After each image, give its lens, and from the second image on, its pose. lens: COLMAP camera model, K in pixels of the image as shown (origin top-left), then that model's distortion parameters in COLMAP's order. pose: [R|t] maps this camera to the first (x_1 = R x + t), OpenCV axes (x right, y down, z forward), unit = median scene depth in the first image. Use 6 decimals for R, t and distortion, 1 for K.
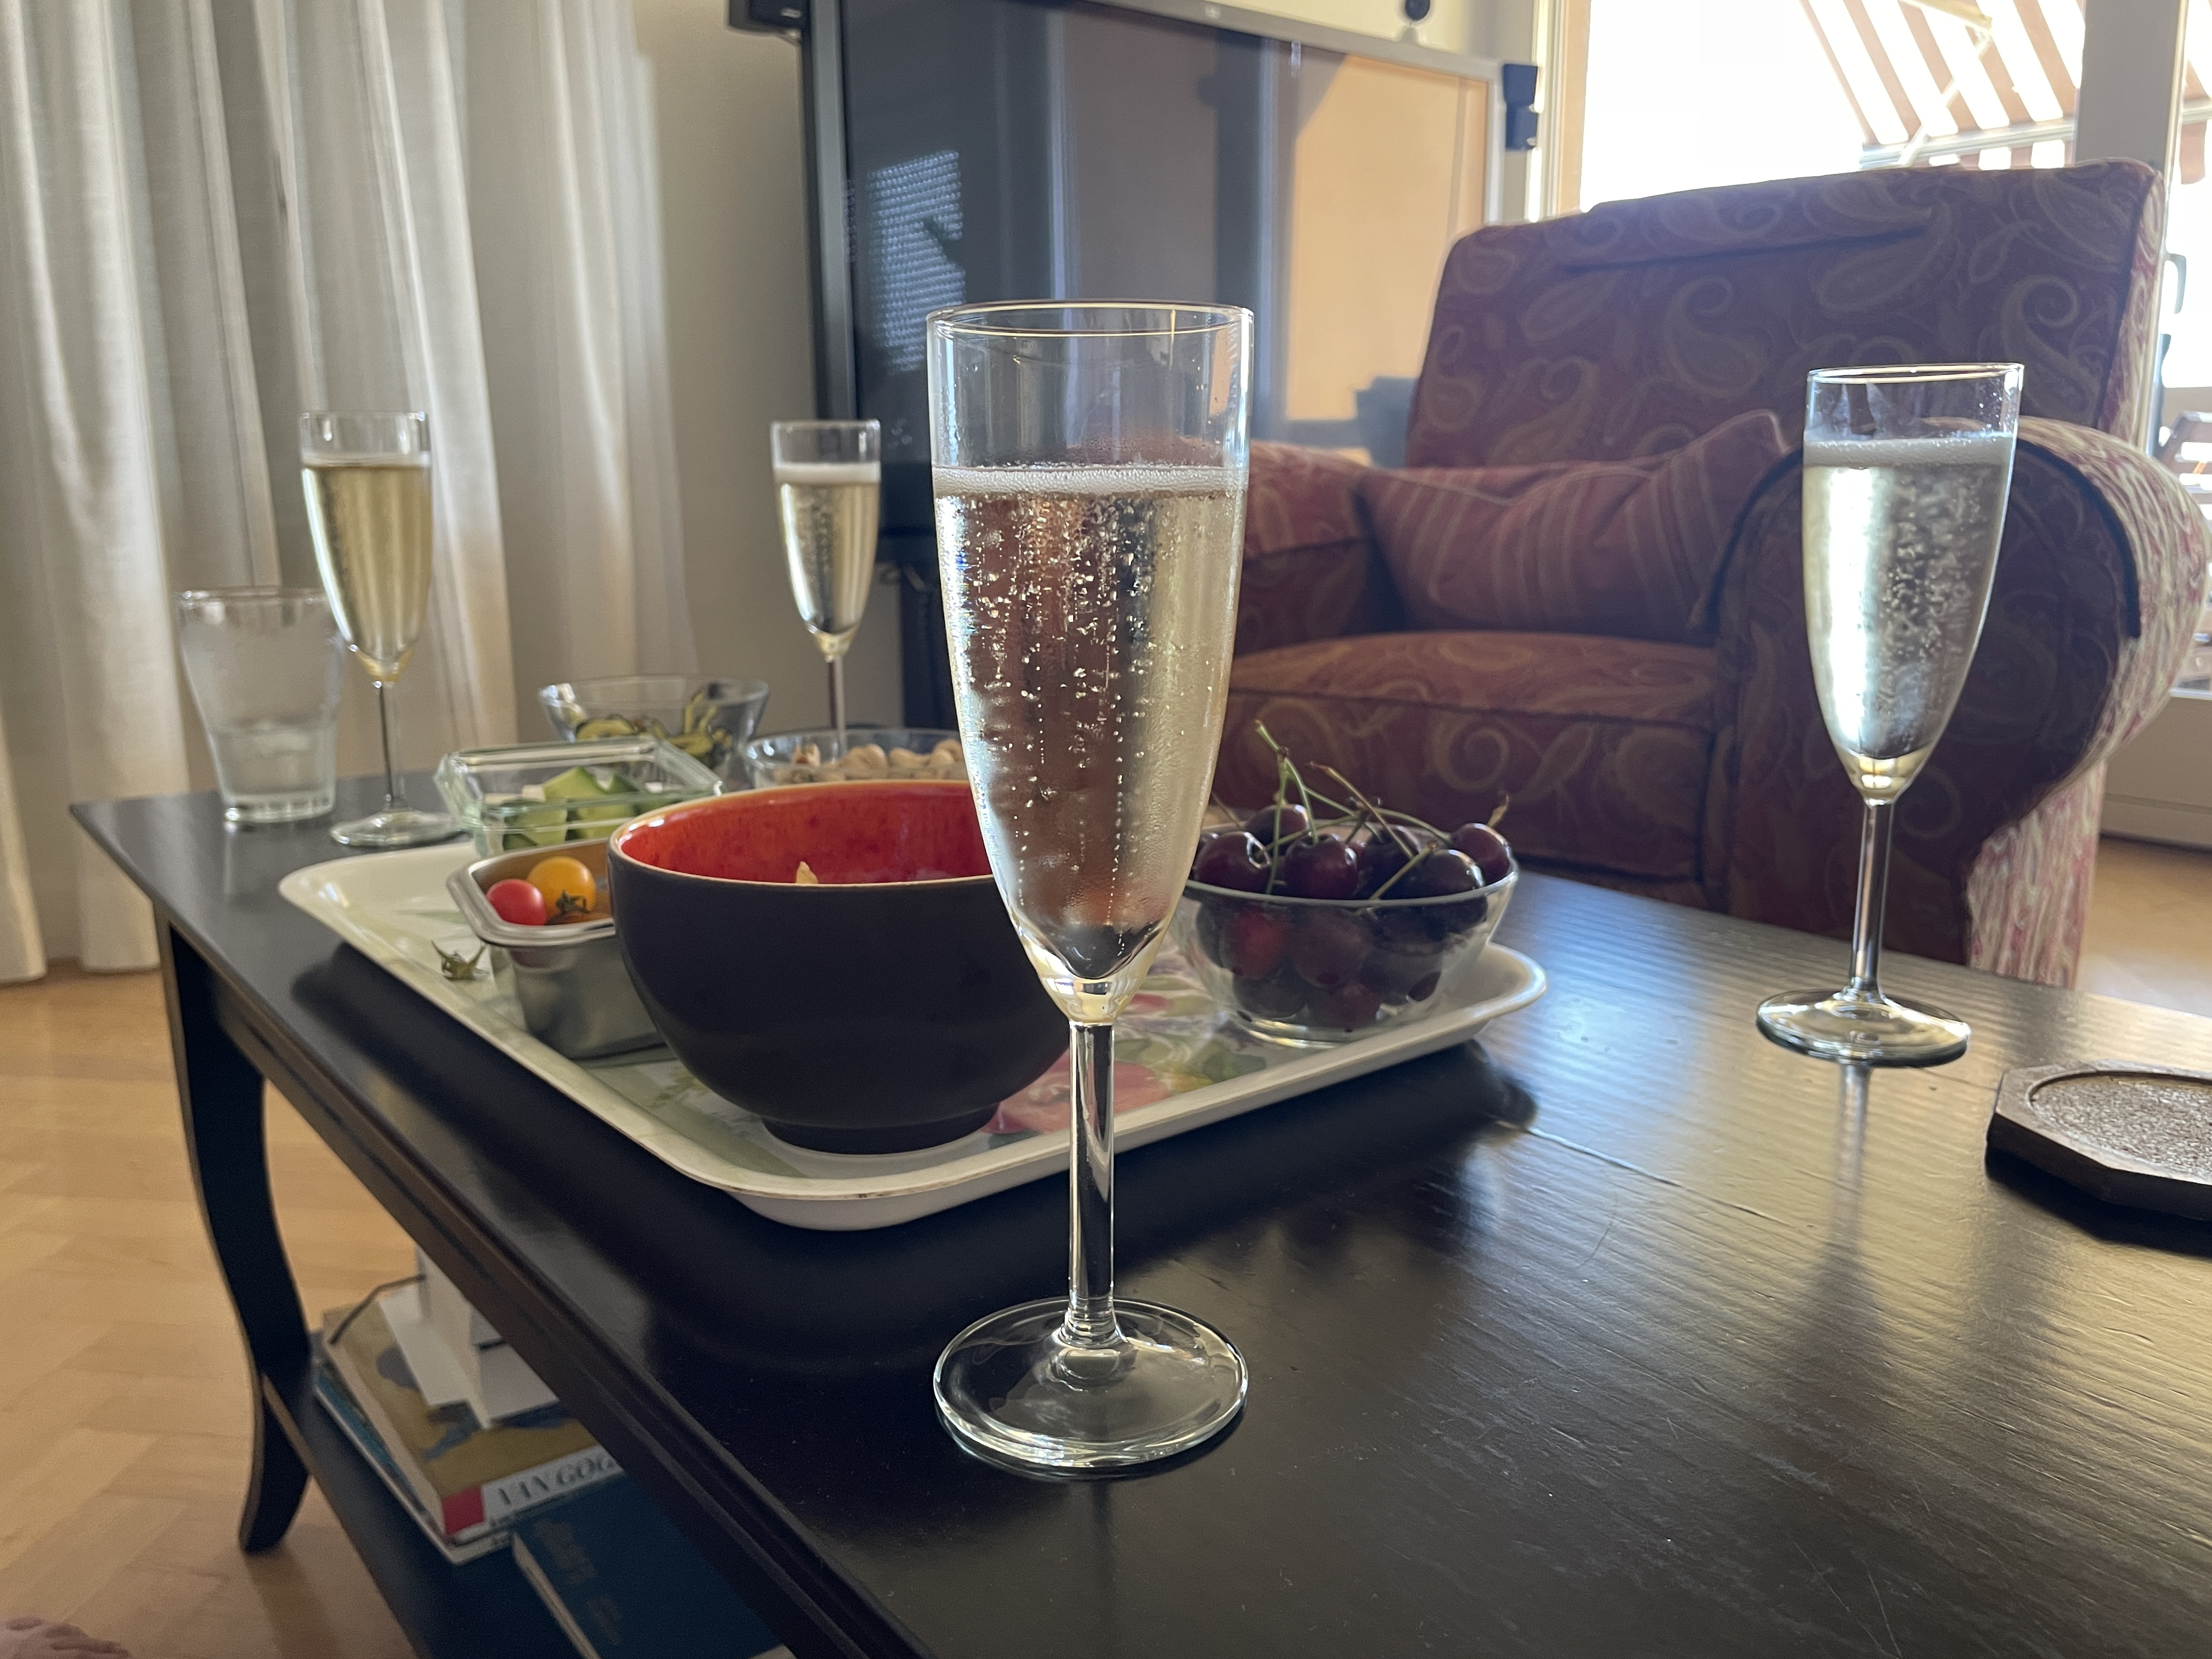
lens RADIAL K [[1681.8, 0, 1106.0], [0, 1681.8, 829.5], [0, 0, 1]] dist [0.080366, -0.096918]
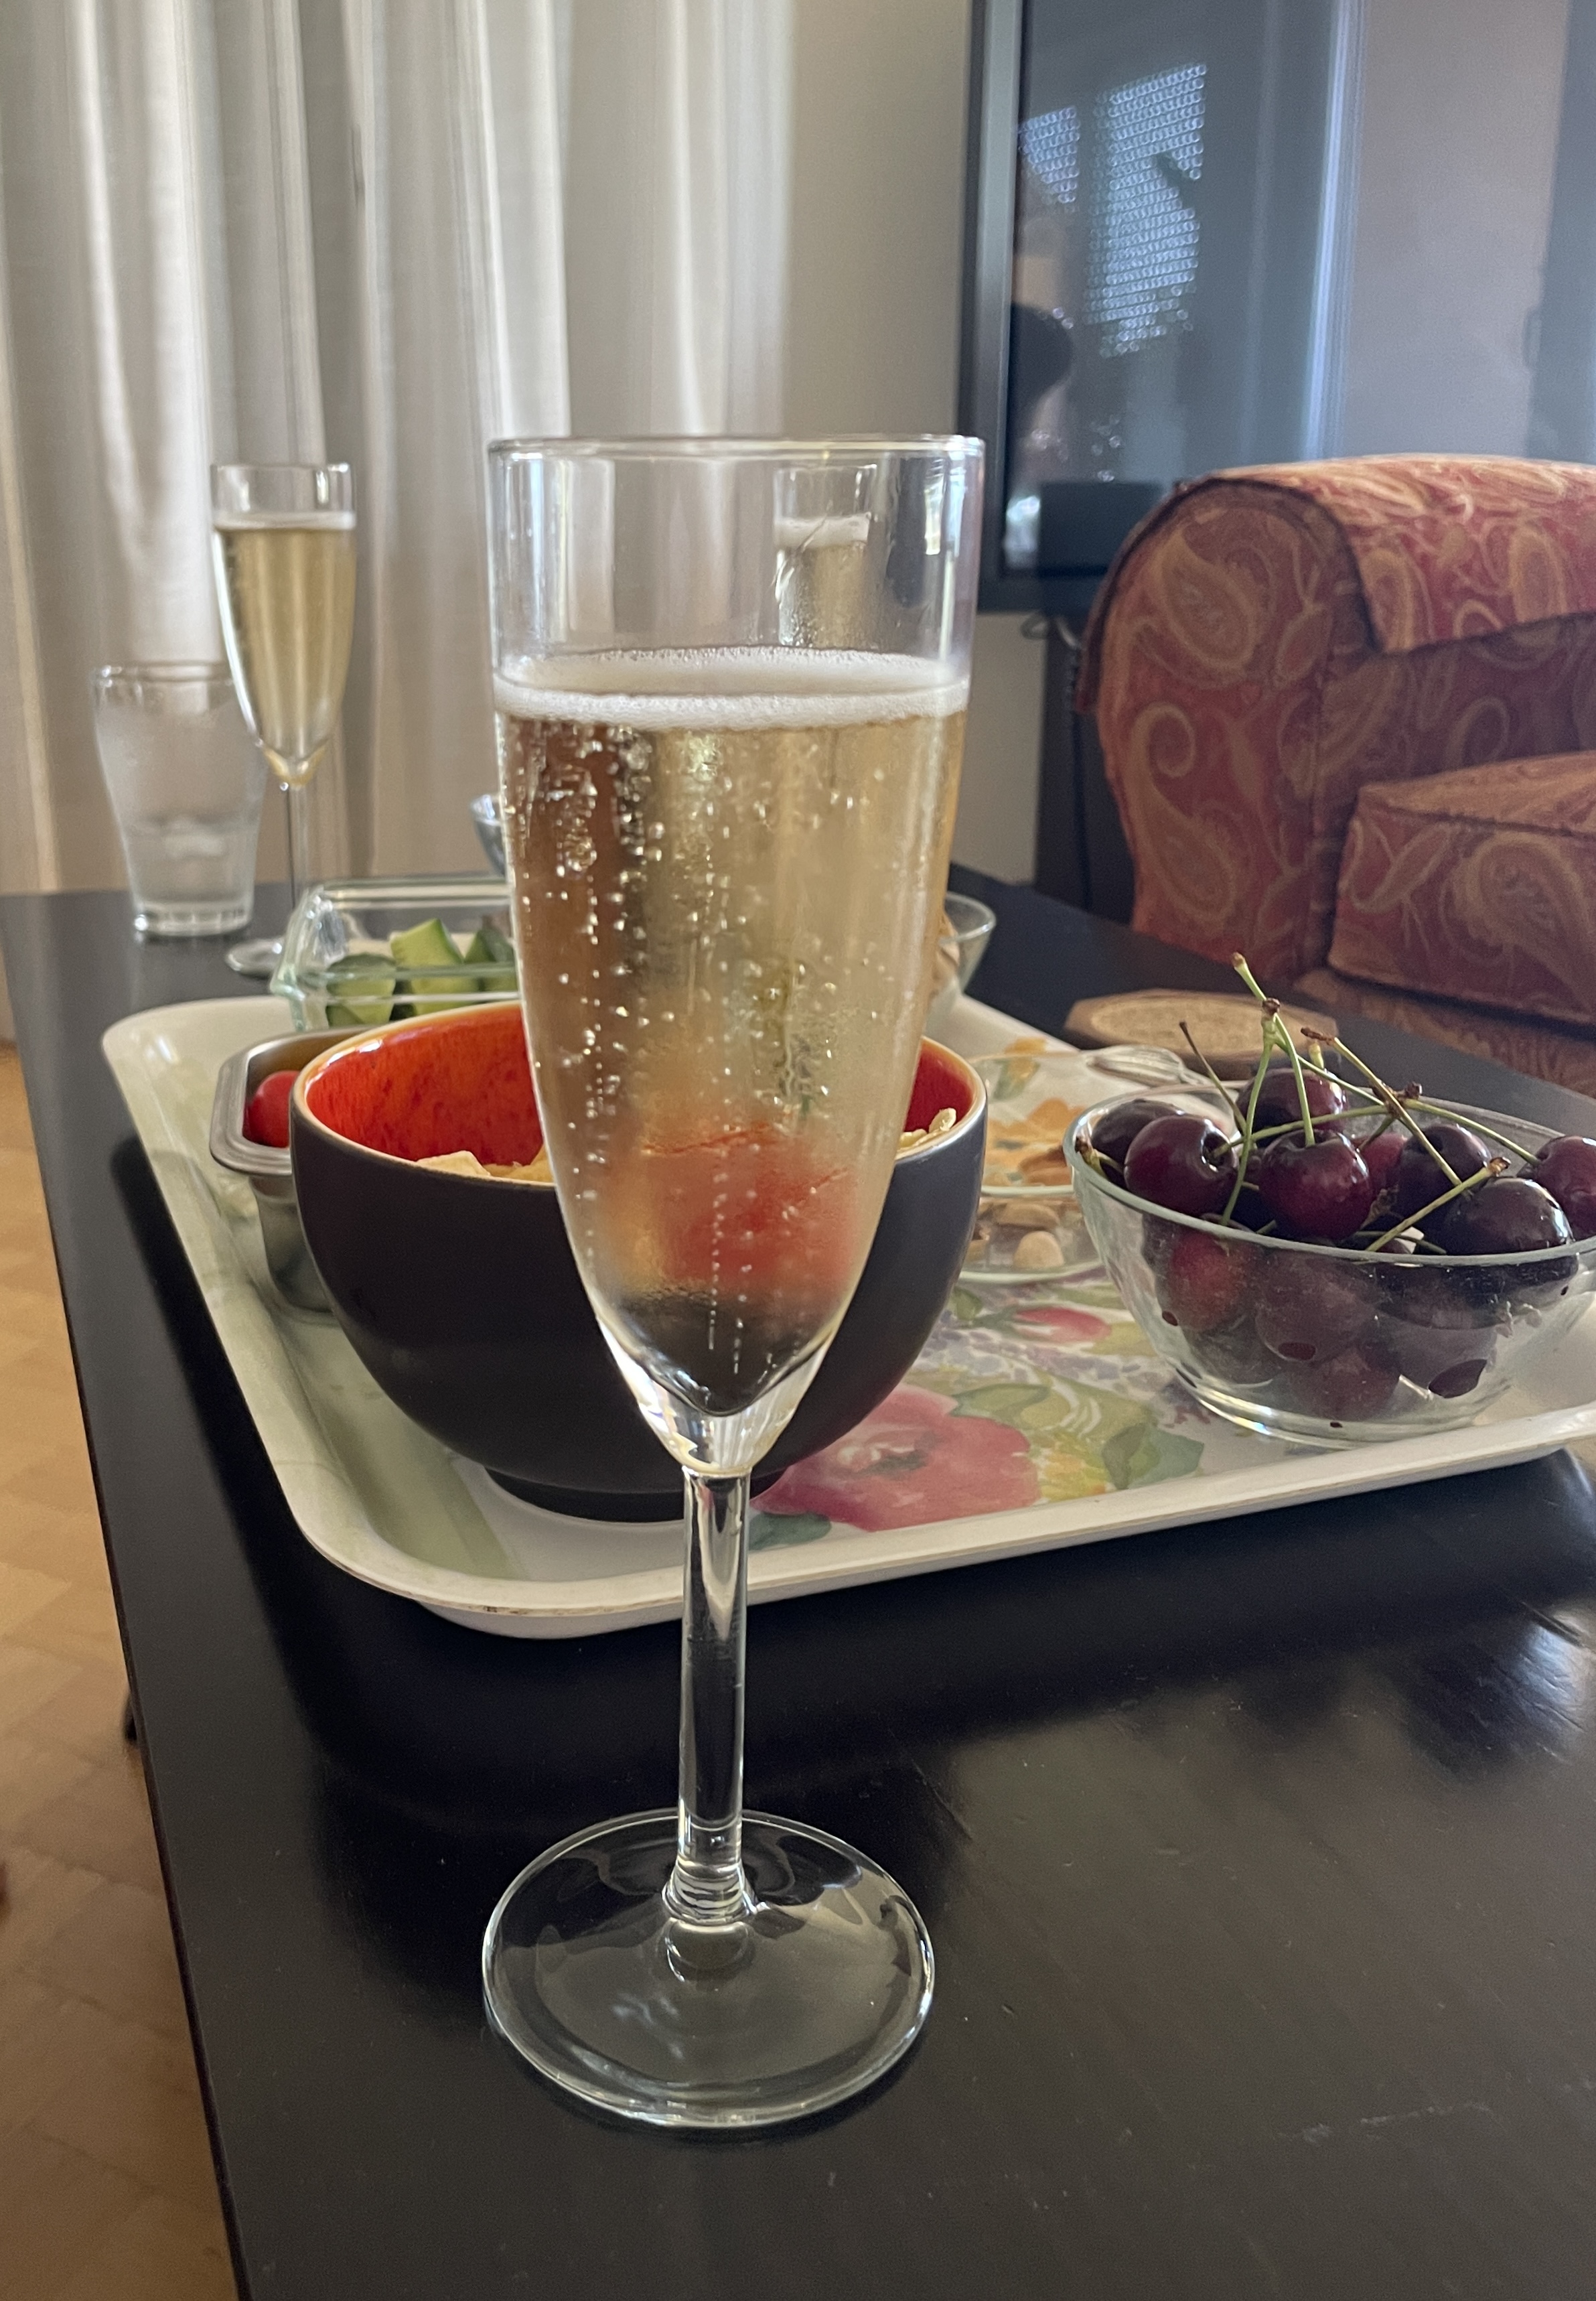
lens RADIAL K [[2003.9, 0, 797.5], [0, 2003.9, 961.3], [0, 0, 1]] dist [0.050868, 0.002691]
pose [[0.942816, 0.089365, -0.321109, 0.141429], [-0.073670, 0.995432, 0.060725, -0.076755], [0.325069, -0.033596, 0.945093, 0.128101]]
